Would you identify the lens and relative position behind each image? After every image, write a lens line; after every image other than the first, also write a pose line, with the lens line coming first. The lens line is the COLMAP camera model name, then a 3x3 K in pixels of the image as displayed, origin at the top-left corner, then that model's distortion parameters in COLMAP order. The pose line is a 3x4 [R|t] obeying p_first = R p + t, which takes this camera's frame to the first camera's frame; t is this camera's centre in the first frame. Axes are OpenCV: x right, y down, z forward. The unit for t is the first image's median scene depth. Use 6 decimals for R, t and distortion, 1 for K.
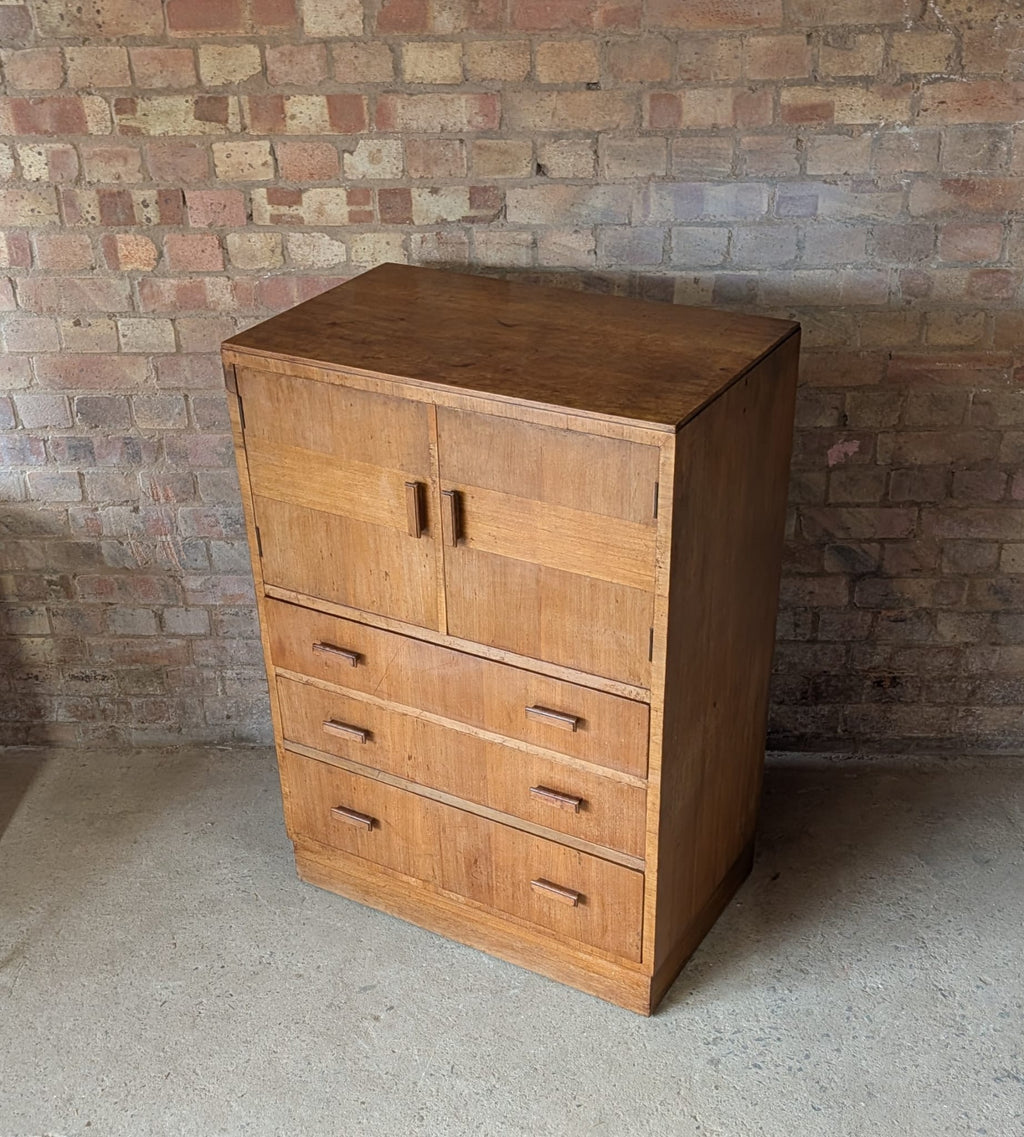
lens RADIAL K [[1450.7, 0, 479.8], [0, 1450.7, 687.4], [0, 0, 1]] dist [0.001314, 0.000000]
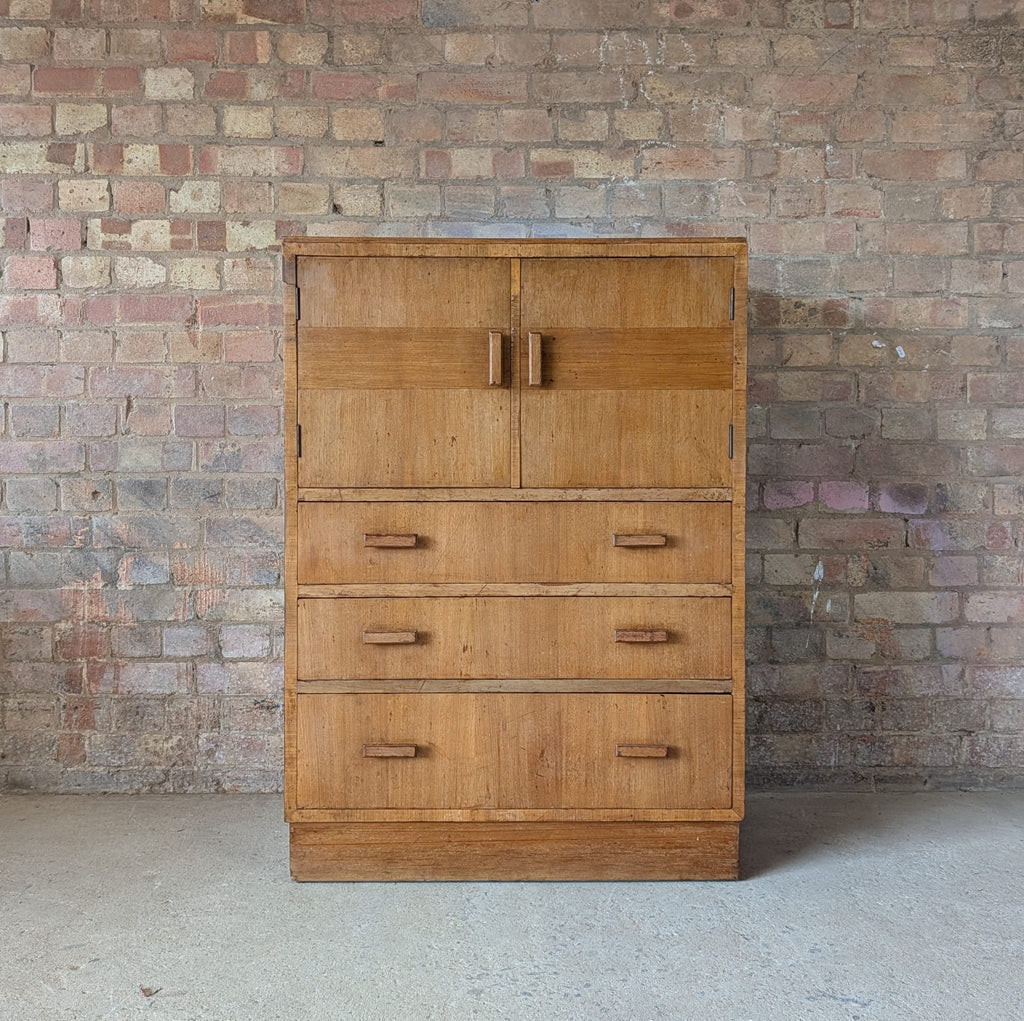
lens RADIAL K [[1246.0, 0, 497.3], [0, 1246.0, 463.4], [0, 0, 1]] dist [0.019646, 0.000000]
pose [[0.996673, 0.031748, 0.075066, 0.104541], [0.011156, 0.859204, -0.511511, 0.353621], [-0.080736, 0.510647, 0.855991, 0.217663]]
